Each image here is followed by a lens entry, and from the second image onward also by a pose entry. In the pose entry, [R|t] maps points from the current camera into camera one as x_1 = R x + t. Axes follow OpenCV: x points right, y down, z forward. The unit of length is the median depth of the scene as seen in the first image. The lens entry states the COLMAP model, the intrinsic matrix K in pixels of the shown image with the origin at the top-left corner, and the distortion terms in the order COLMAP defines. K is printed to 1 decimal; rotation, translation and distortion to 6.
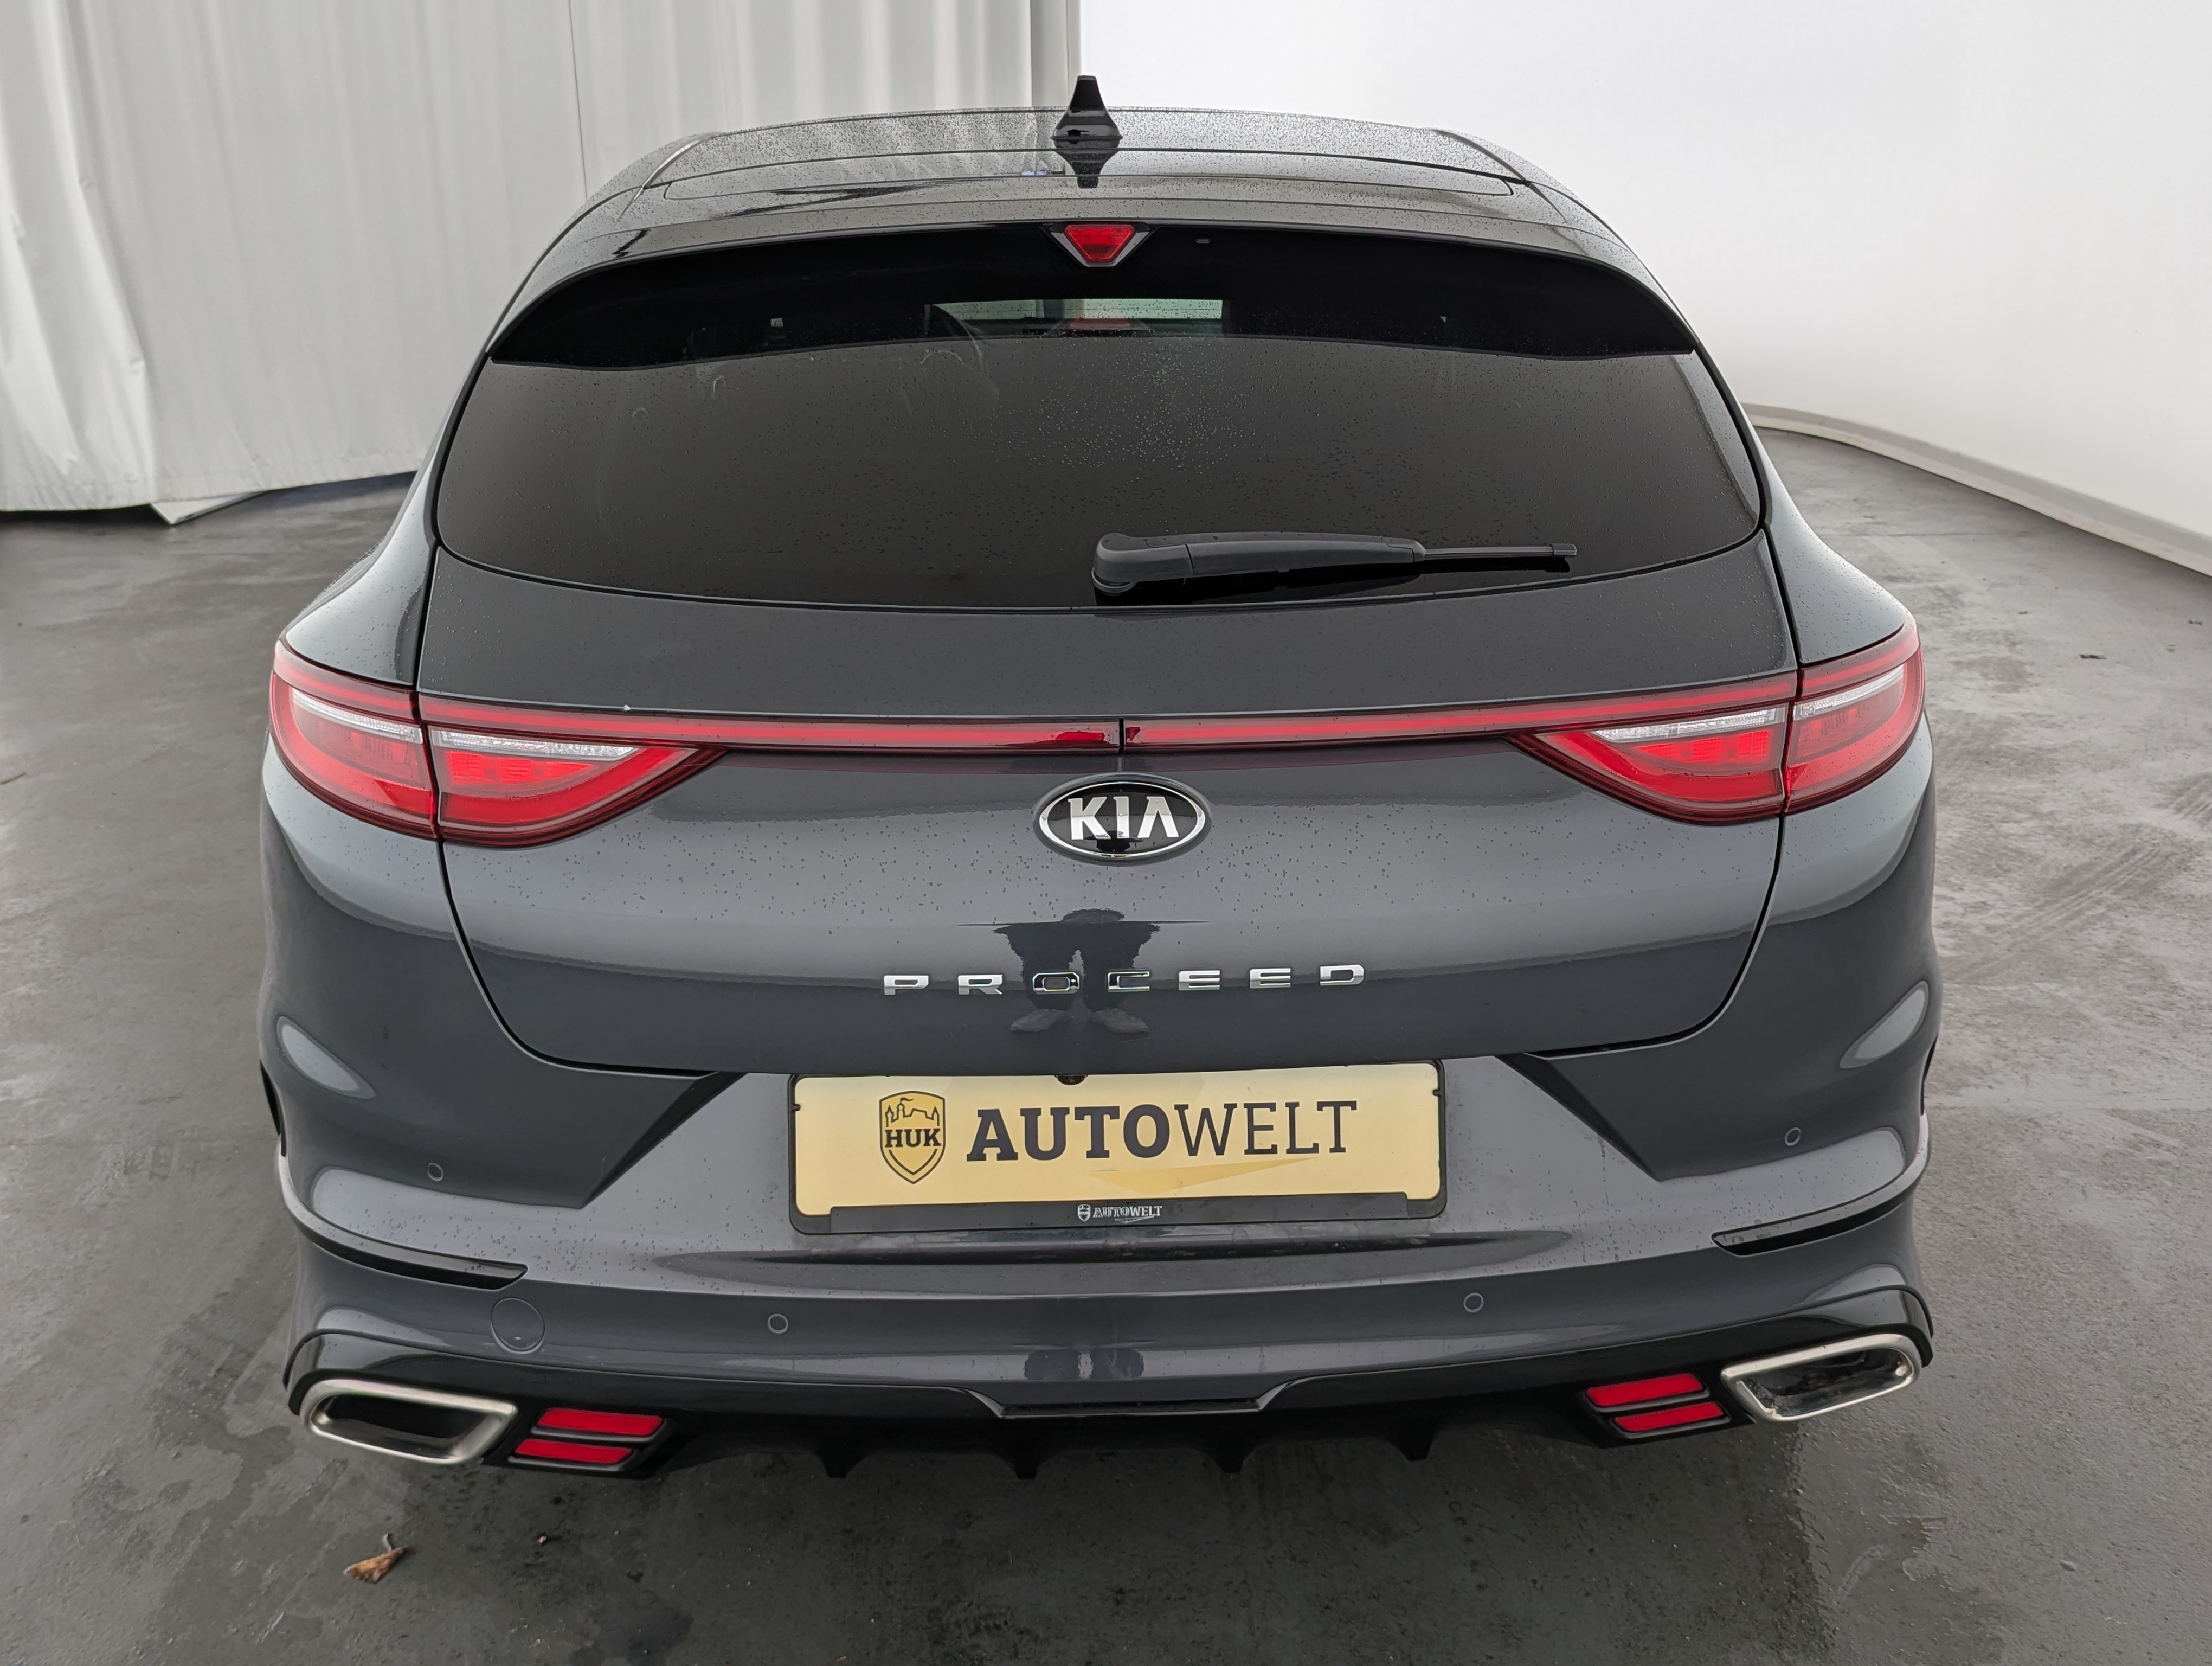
lens RADIAL K [[2082.8, 0, 1119.7], [0, 2082.8, 827.5], [0, 0, 1]] dist [0.047953, 0.000000]
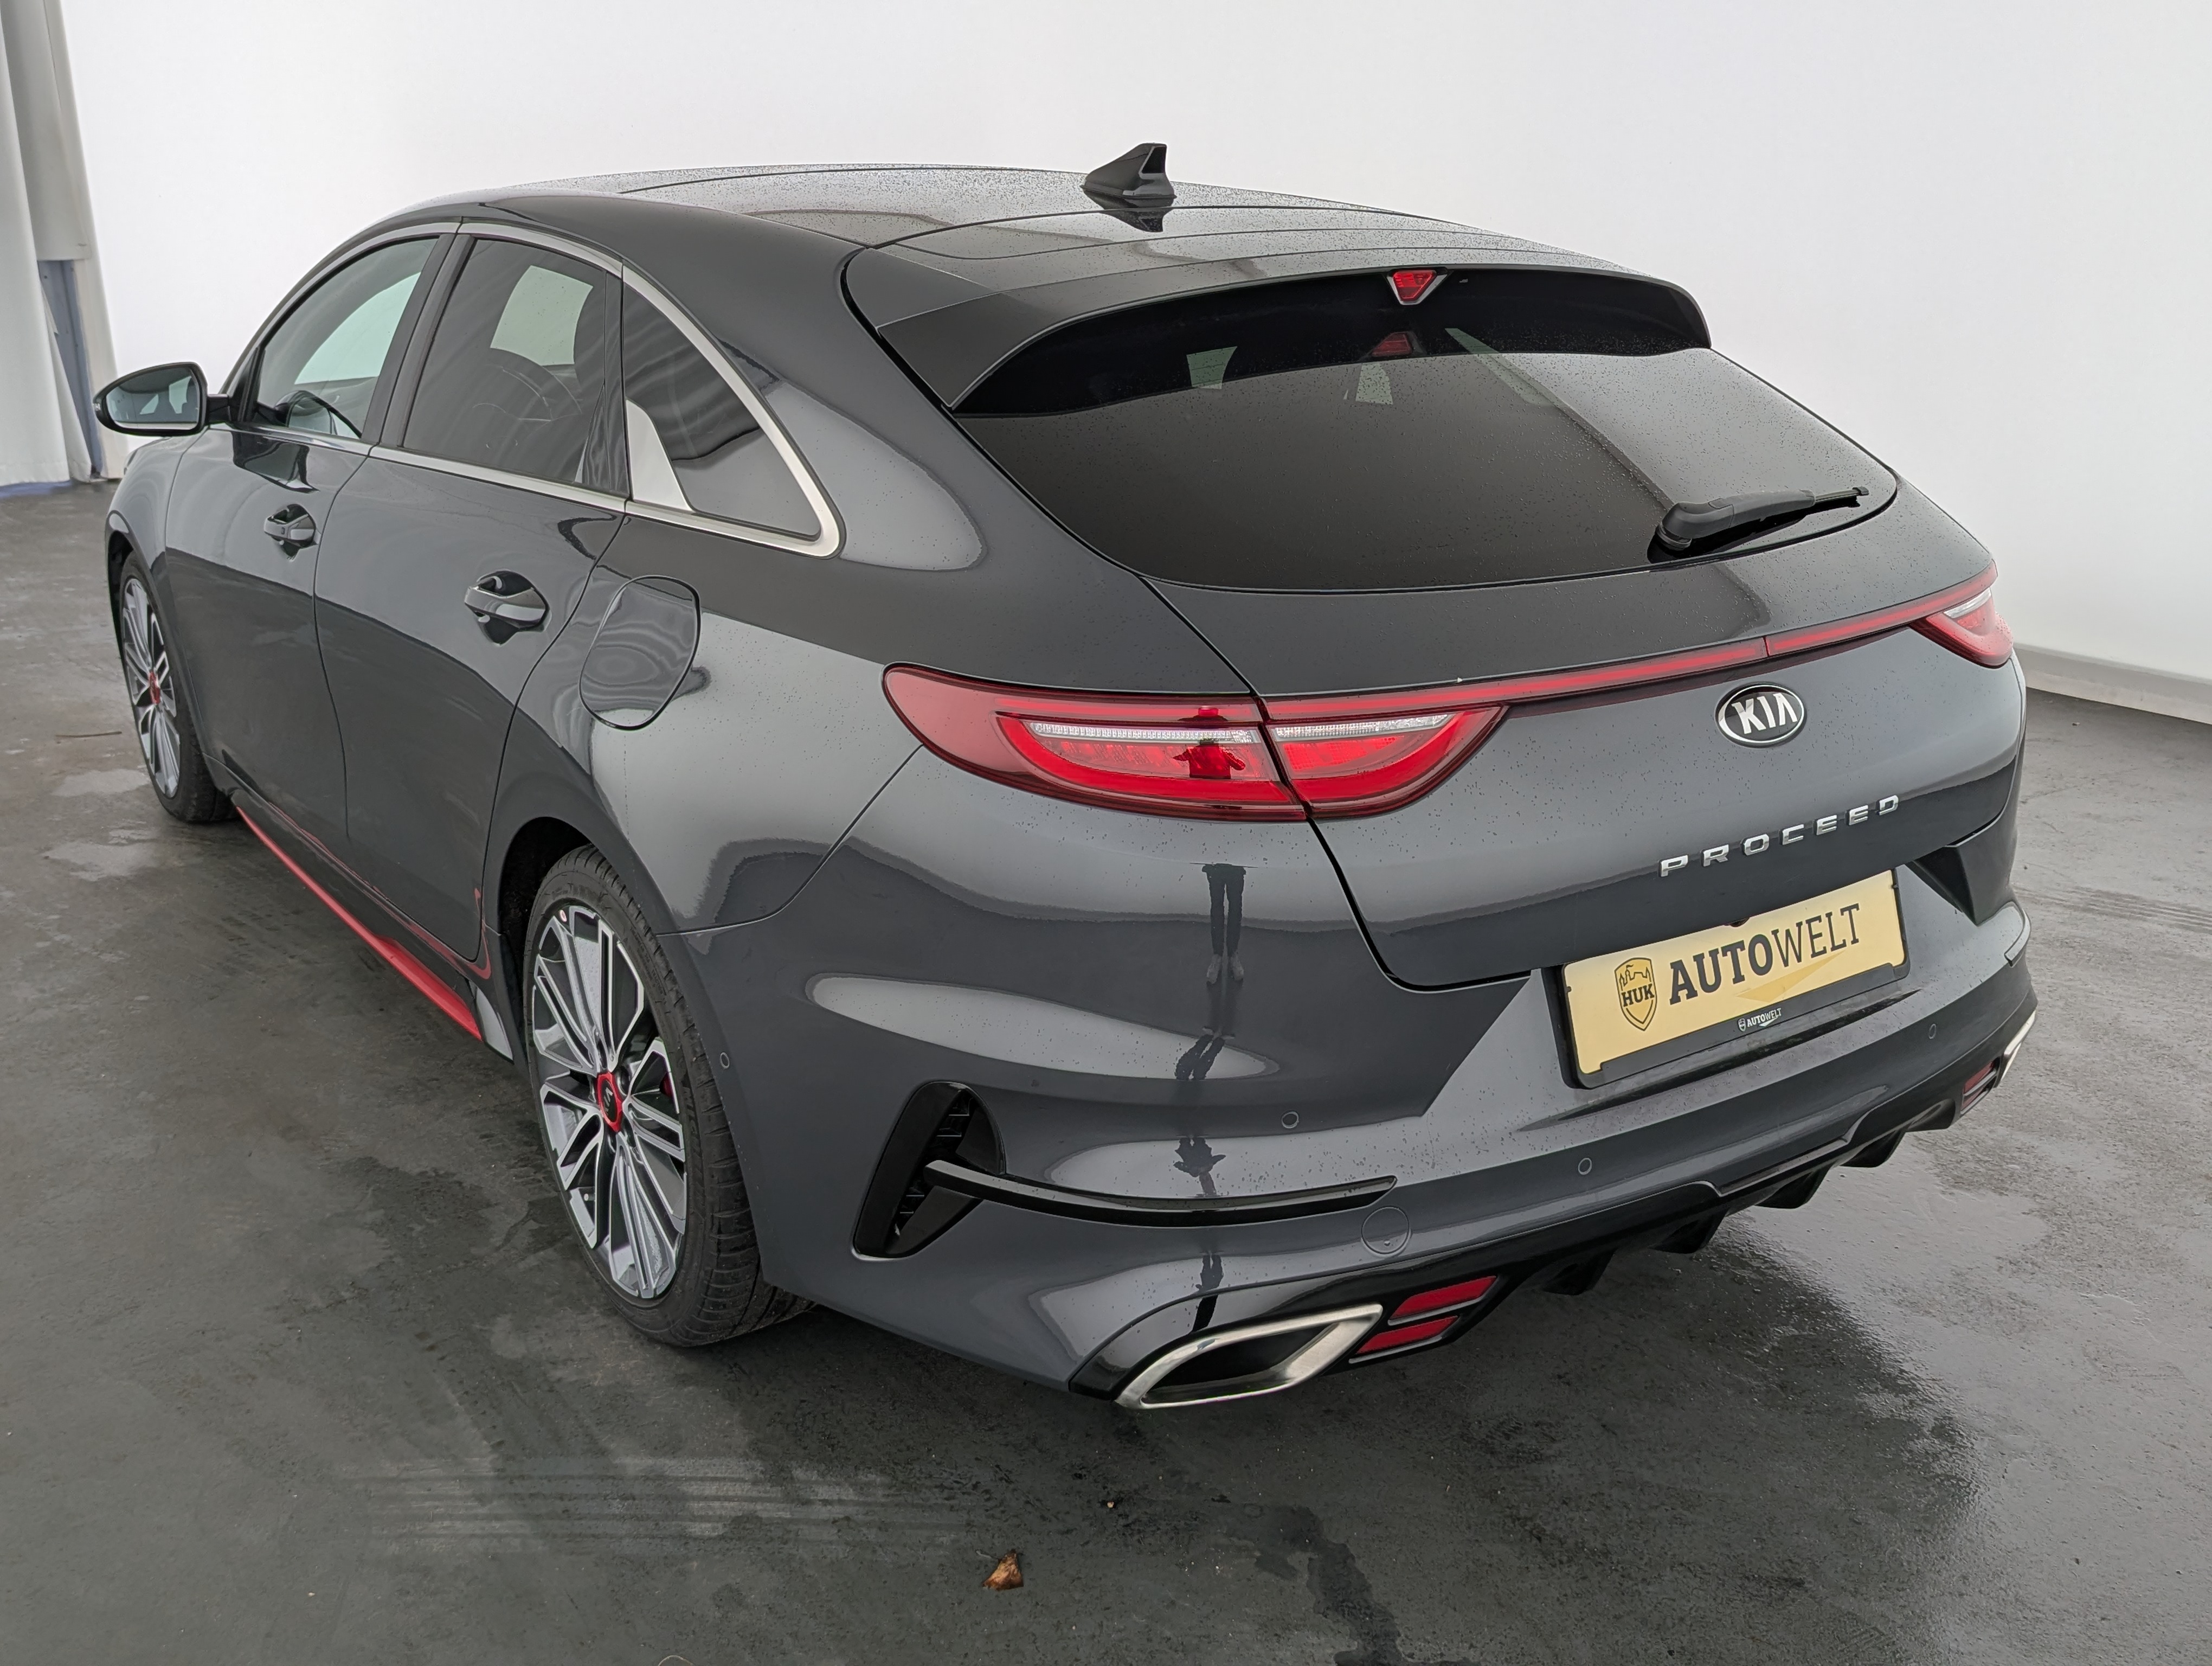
lens RADIAL K [[2082.8, 0, 1108.8], [0, 2082.8, 813.5], [0, 0, 1]] dist [0.047953, 0.000000]
pose [[0.840853, -0.161114, 0.516728, -0.993787], [0.172966, 0.984597, 0.025533, -0.045380], [-0.512883, 0.067907, 0.855769, 0.082354]]
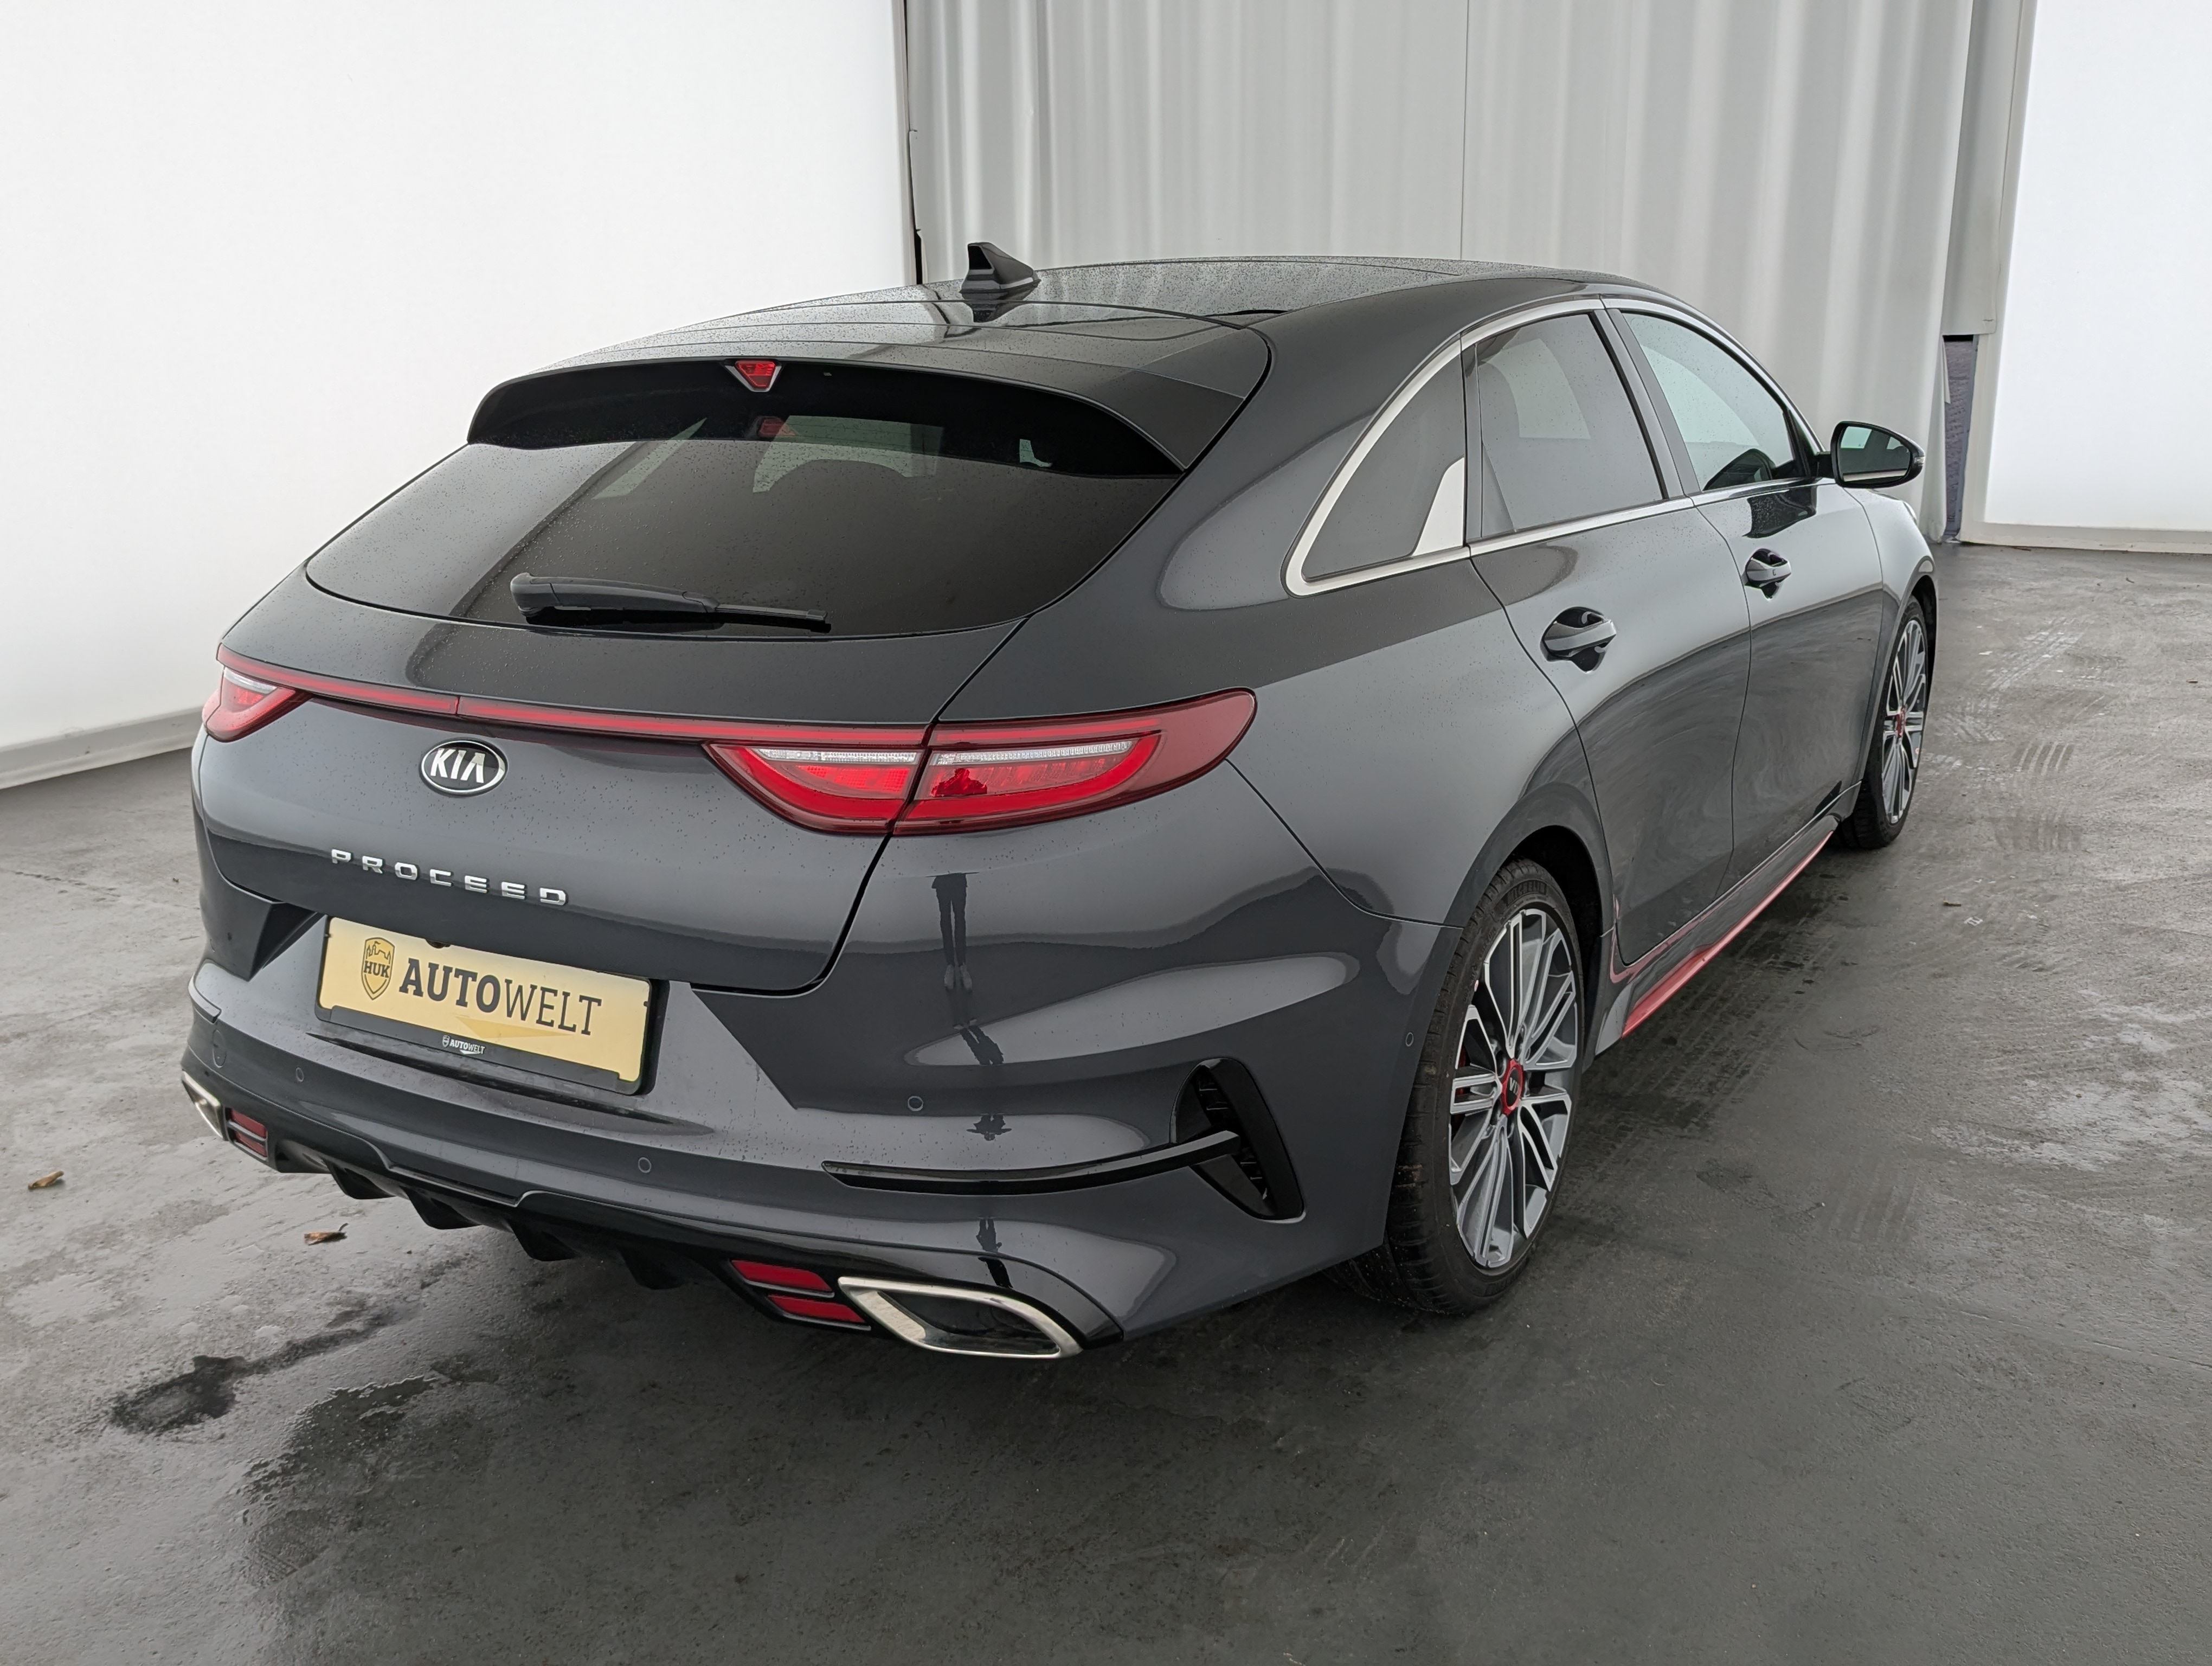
lens RADIAL K [[2082.8, 0, 1100.5], [0, 2082.8, 850.6], [0, 0, 1]] dist [0.047953, 0.000000]
pose [[0.829418, 0.138580, -0.541167, 1.113365], [-0.161992, 0.986782, 0.004415, -0.023691], [0.534626, 0.084002, 0.840904, 0.020236]]
